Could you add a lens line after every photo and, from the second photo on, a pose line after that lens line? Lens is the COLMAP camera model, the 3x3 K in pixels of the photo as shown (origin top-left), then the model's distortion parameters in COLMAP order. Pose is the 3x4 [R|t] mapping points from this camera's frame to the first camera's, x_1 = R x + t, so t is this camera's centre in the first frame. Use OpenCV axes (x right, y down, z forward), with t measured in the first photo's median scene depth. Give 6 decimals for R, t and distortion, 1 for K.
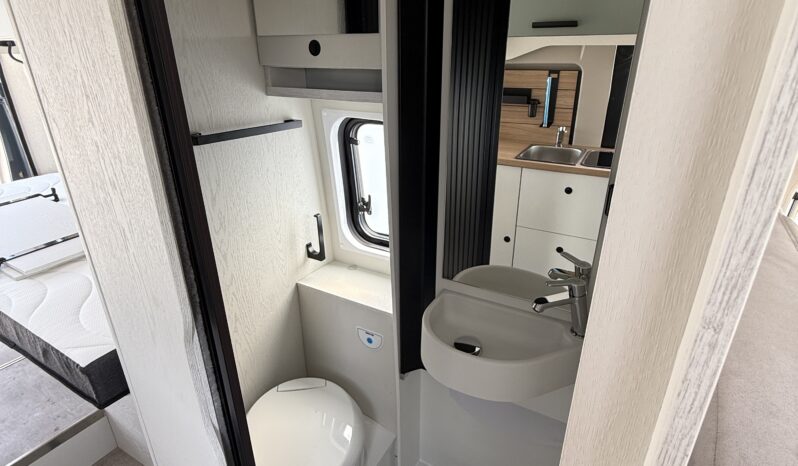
lens RADIAL K [[427.1, 0, 399.0], [0, 427.1, 233.0], [0, 0, 1]] dist [0.000721, -0.000821]
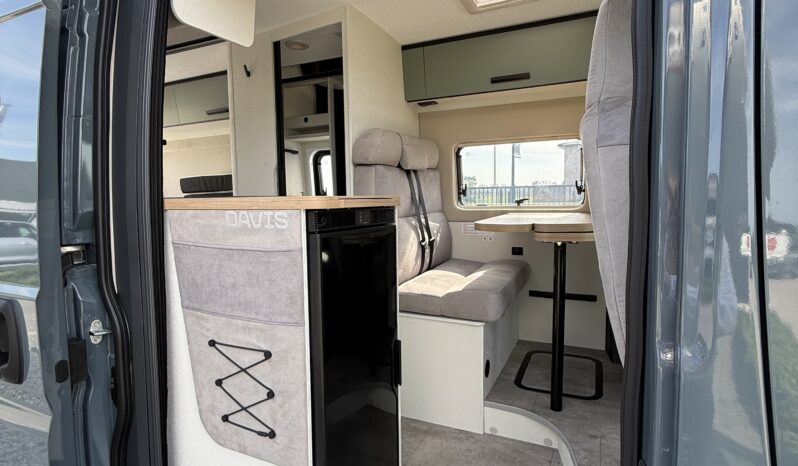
lens RADIAL K [[427.1, 0, 399.0], [0, 427.1, 233.0], [0, 0, 1]] dist [0.000721, -0.000821]
pose [[0.997261, -0.008481, 0.073477, 0.156504], [0.031988, 0.945147, -0.325074, 0.934707], [-0.066690, 0.326534, 0.942830, -1.134364]]
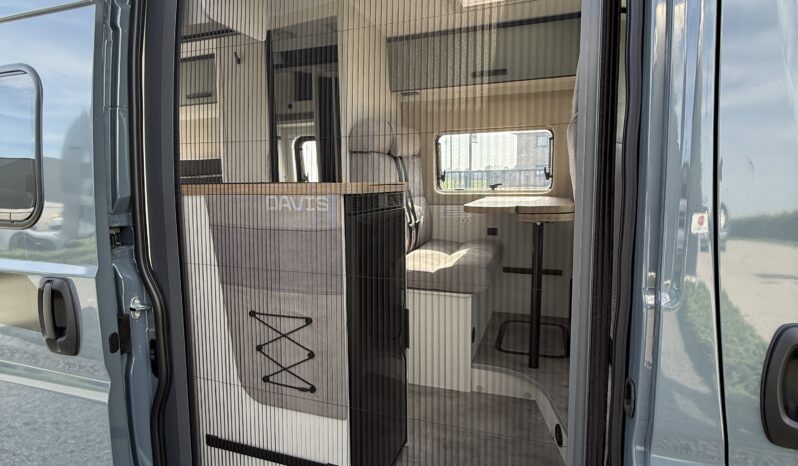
lens RADIAL K [[427.1, 0, 399.0], [0, 427.1, 233.0], [0, 0, 1]] dist [0.000721, -0.000821]
pose [[0.984080, -0.022052, 0.176353, 0.002683], [0.072347, 0.956042, -0.284164, 0.976555], [-0.162335, 0.292399, 0.942417, -1.241869]]
